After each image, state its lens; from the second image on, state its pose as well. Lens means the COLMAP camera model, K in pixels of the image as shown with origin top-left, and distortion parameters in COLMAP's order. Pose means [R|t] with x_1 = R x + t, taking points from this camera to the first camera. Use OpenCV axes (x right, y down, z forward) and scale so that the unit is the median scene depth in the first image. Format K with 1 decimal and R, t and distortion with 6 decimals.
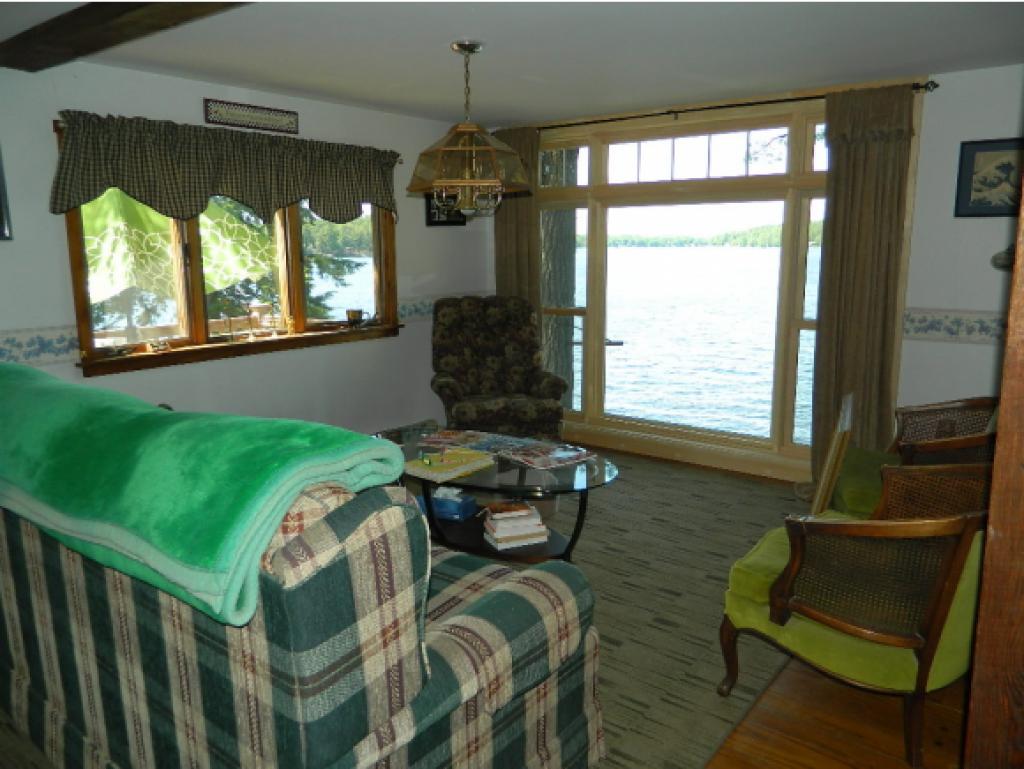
lens RADIAL K [[758.6, 0, 515.5], [0, 758.6, 380.9], [0, 0, 1]] dist [-0.000018, 0.000041]
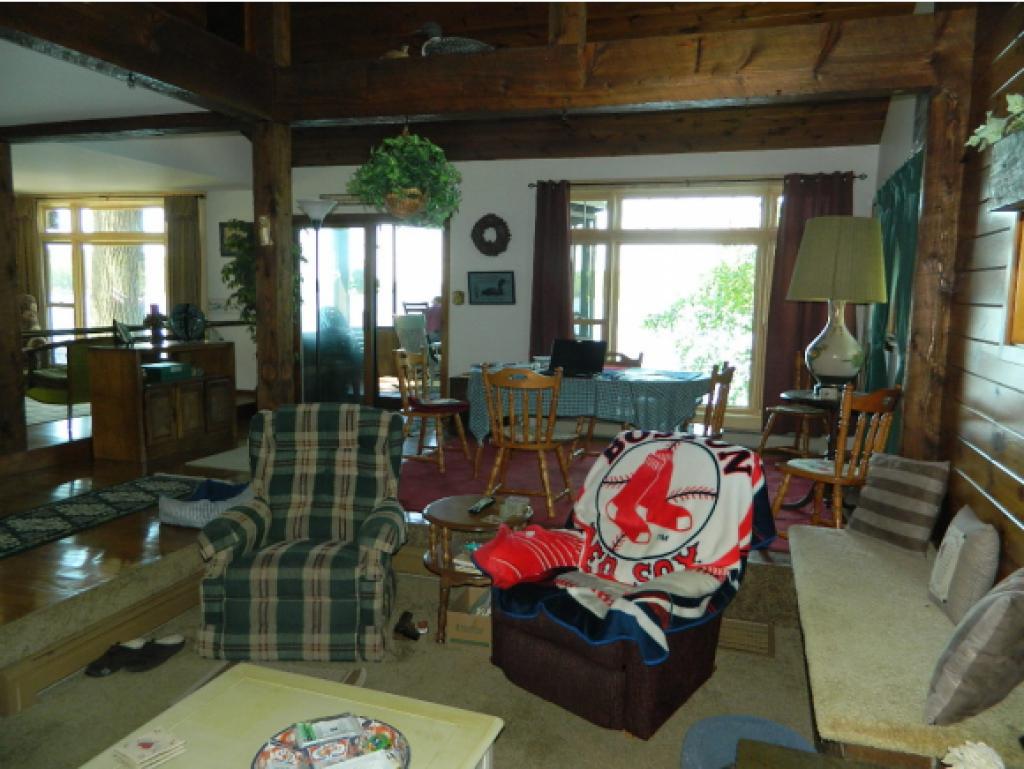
lens RADIAL K [[758.6, 0, 515.5], [0, 758.6, 380.9], [0, 0, 1]] dist [-0.000018, 0.000041]
pose [[0.940687, -0.009028, 0.339155, 0.540600], [0.031321, 0.997688, -0.060316, 0.255098], [-0.337826, 0.067362, 0.938795, -1.112318]]
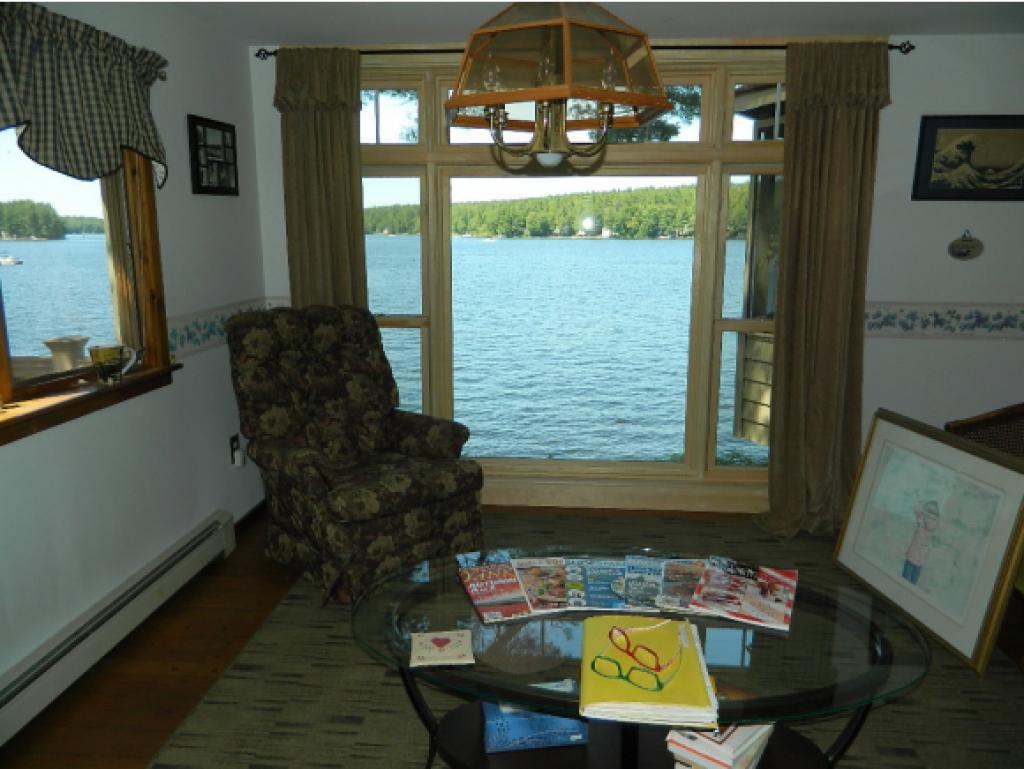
lens RADIAL K [[758.6, 0, 515.5], [0, 758.6, 380.9], [0, 0, 1]] dist [-0.000018, 0.000041]
pose [[0.841900, -0.098082, 0.530645, -0.271116], [0.089879, 0.995095, 0.041330, -0.069433], [-0.532095, 0.012898, 0.846586, 0.417697]]
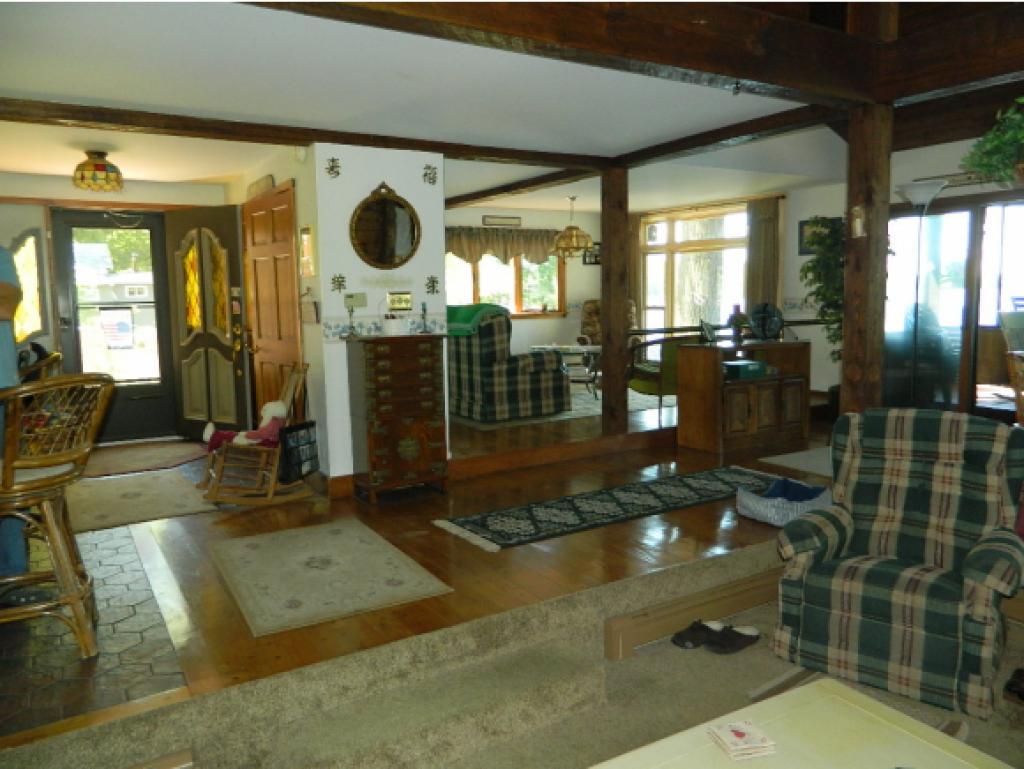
lens RADIAL K [[758.6, 0, 515.5], [0, 758.6, 380.9], [0, 0, 1]] dist [-0.000018, 0.000041]
pose [[0.934005, 0.037042, -0.355336, 0.516480], [-0.059028, 0.996941, -0.051228, 0.256351], [0.352351, 0.068822, 0.933334, -1.091372]]
